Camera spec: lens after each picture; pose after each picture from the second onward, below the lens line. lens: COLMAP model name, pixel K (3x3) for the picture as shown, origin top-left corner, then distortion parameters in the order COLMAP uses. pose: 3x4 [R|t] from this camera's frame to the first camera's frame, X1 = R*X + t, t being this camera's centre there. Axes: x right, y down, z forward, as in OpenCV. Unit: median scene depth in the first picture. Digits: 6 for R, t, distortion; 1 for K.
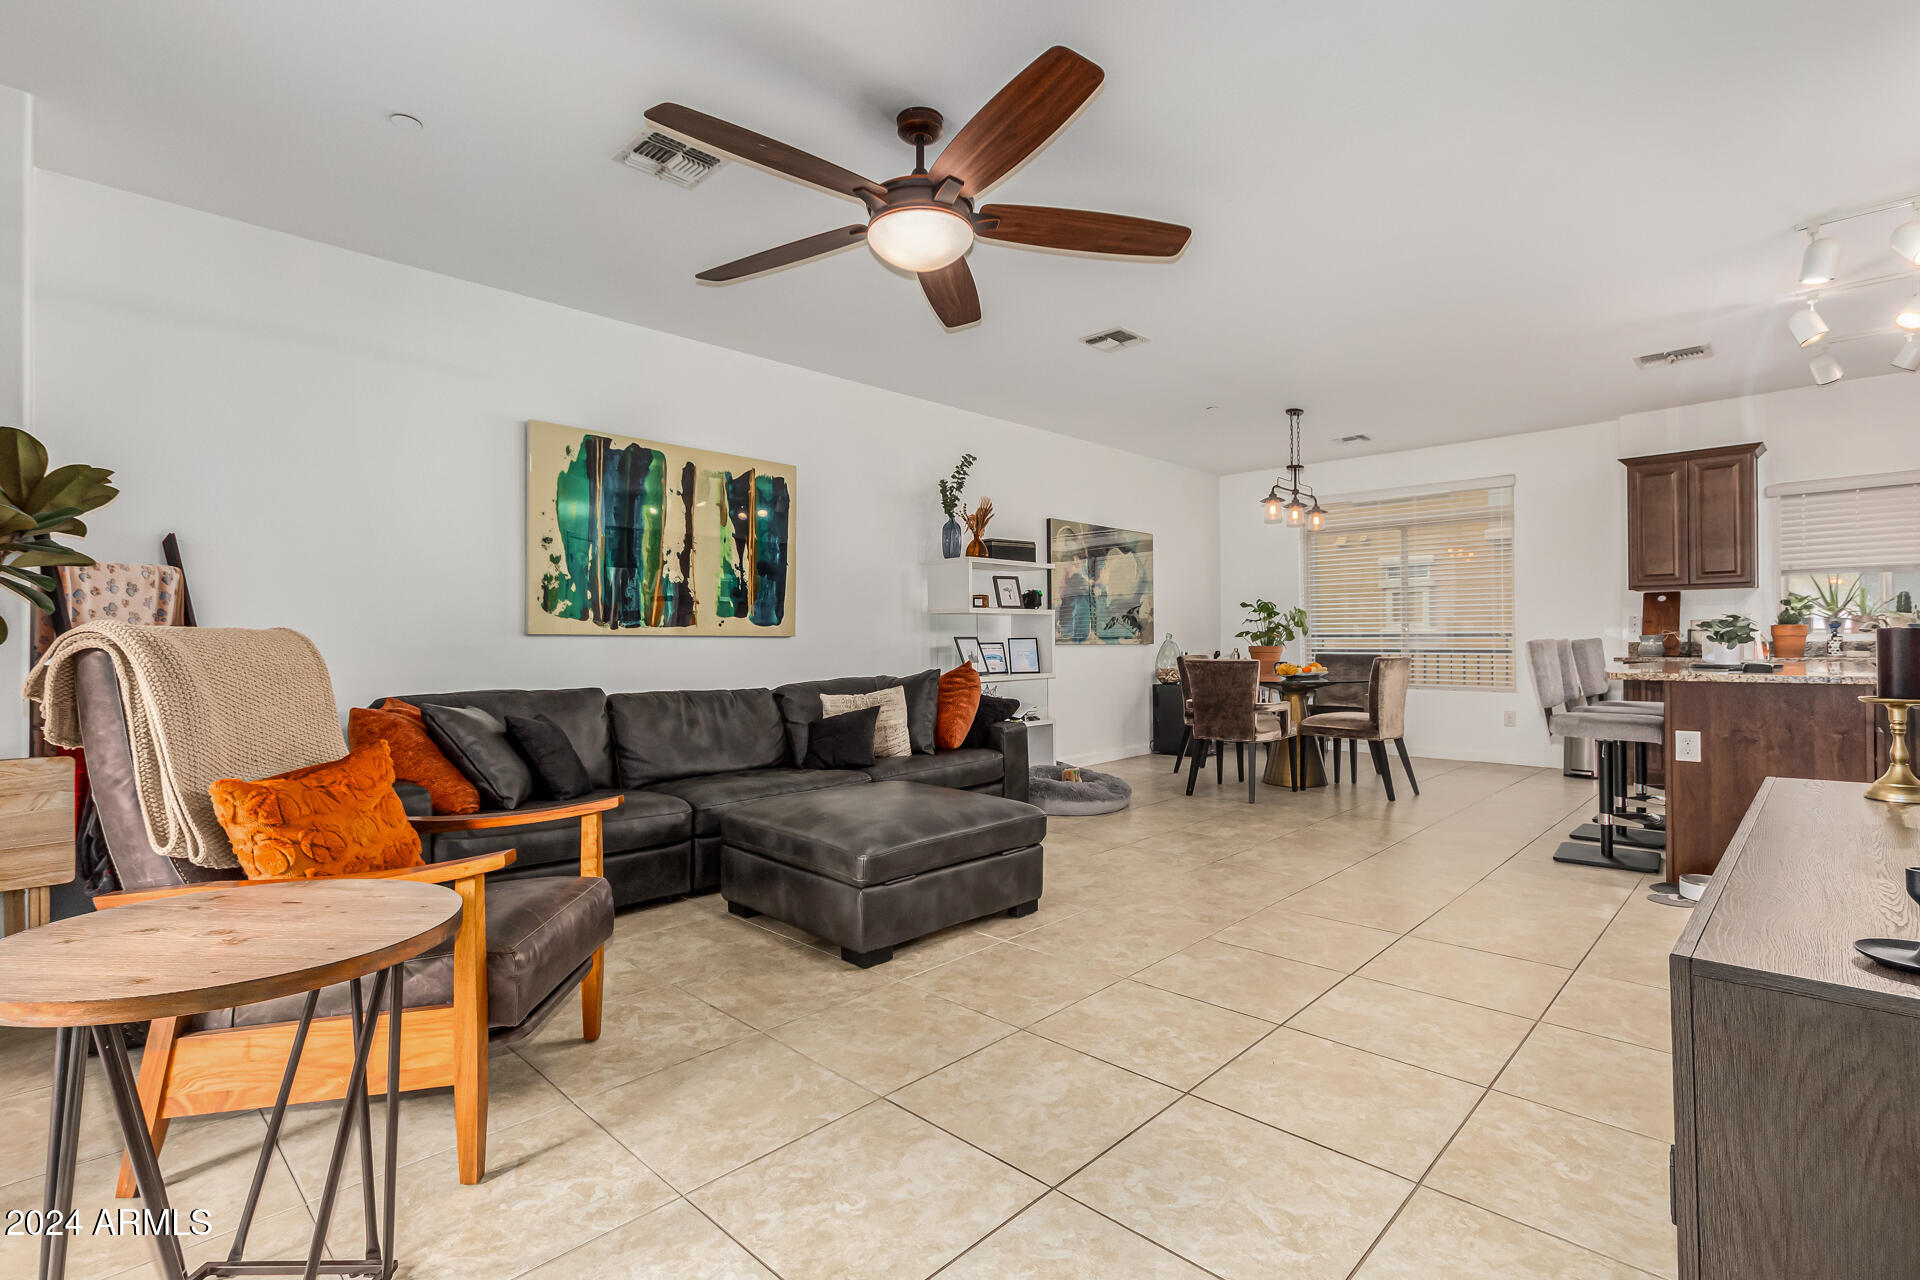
lens RADIAL K [[878.5, 0, 959.9], [0, 878.5, 637.3], [0, 0, 1]] dist [0.001080, 0.001174]
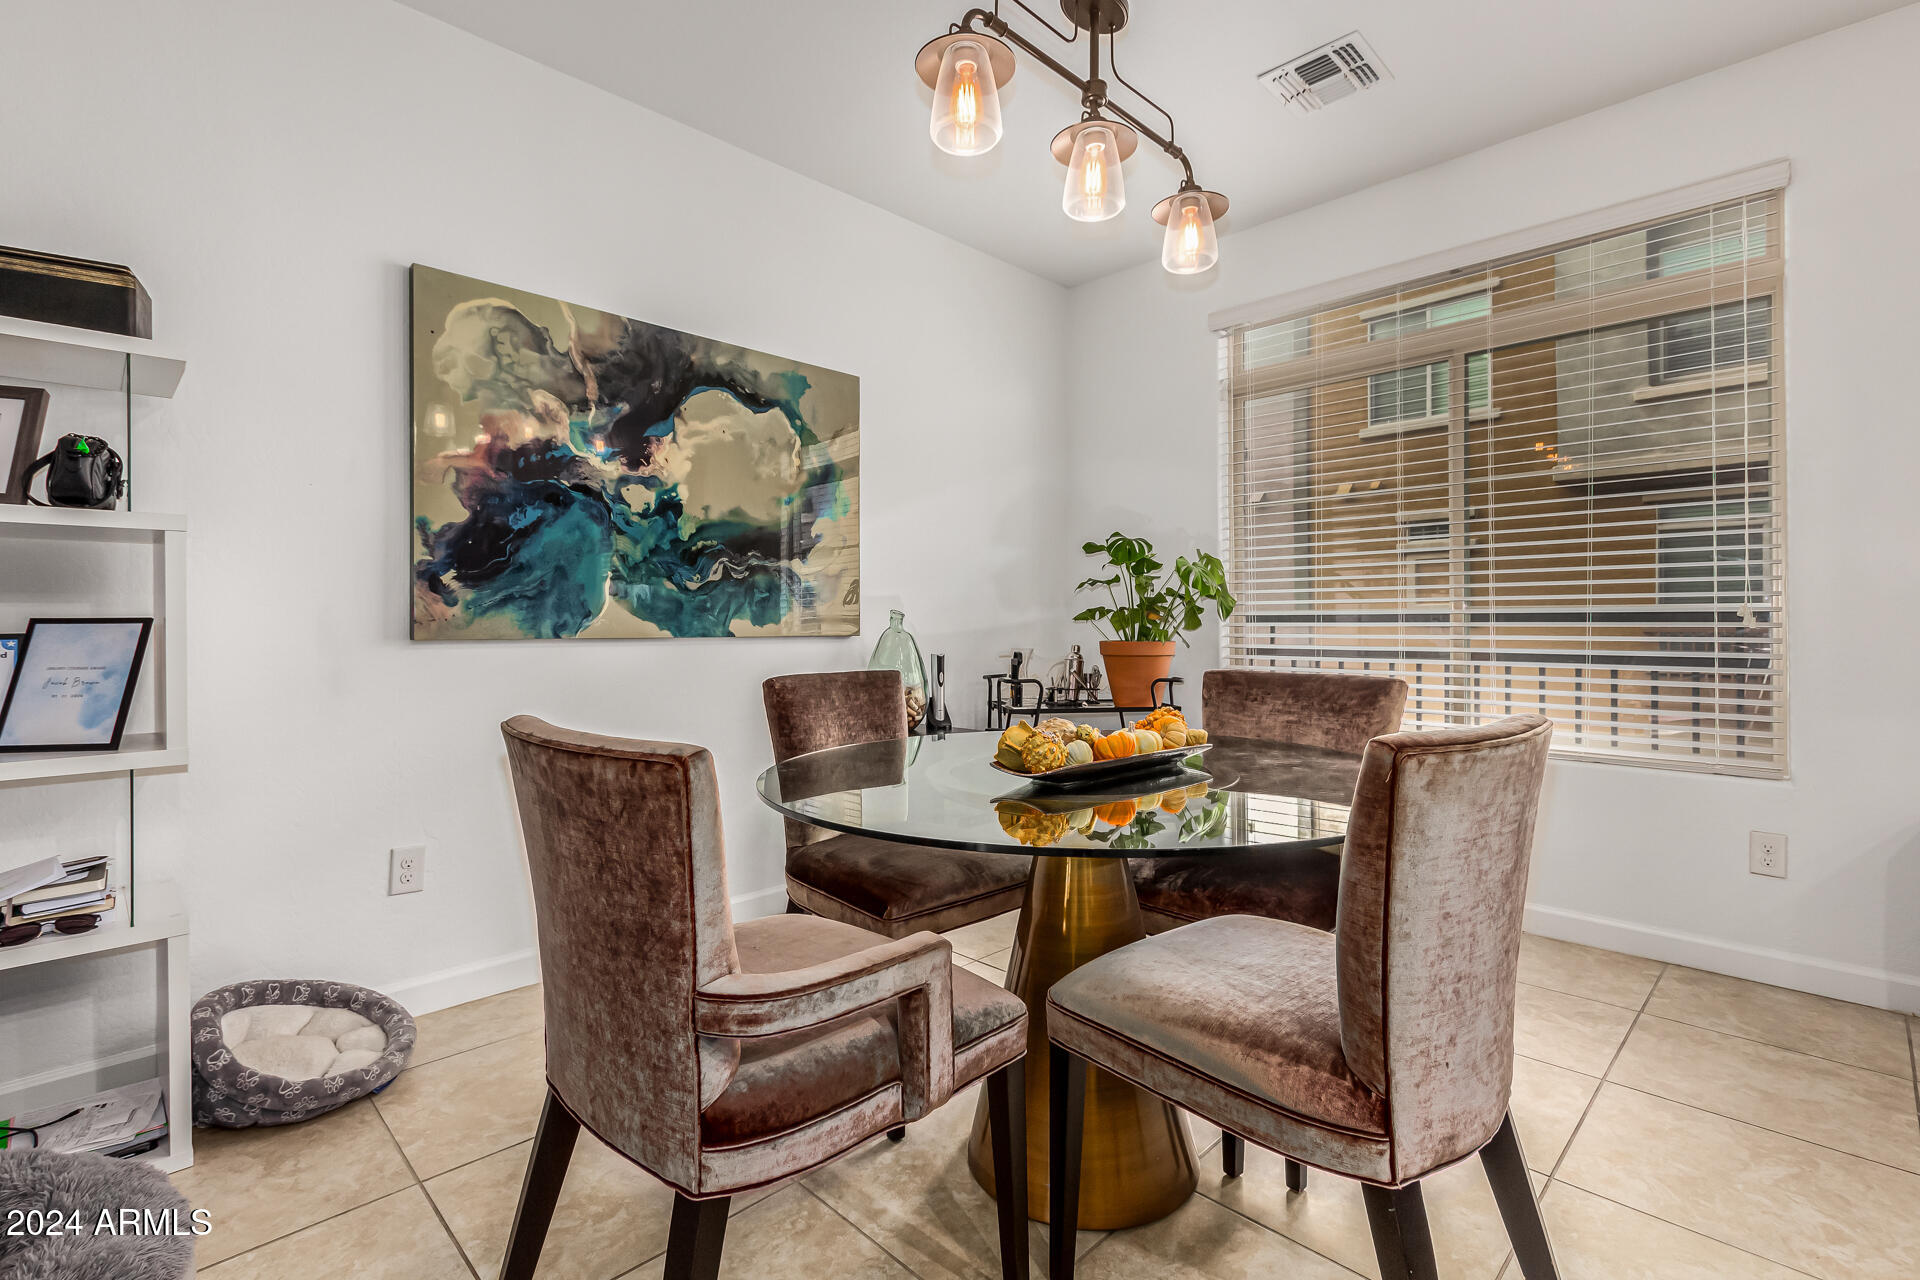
lens RADIAL K [[878.5, 0, 959.5], [0, 878.5, 627.6], [0, 0, 1]] dist [0.001080, 0.001174]
pose [[0.999907, 0.004487, -0.012865, 0.511960], [-0.004353, 0.999936, 0.010399, -0.001773], [0.012911, -0.010342, 0.999863, 1.078983]]
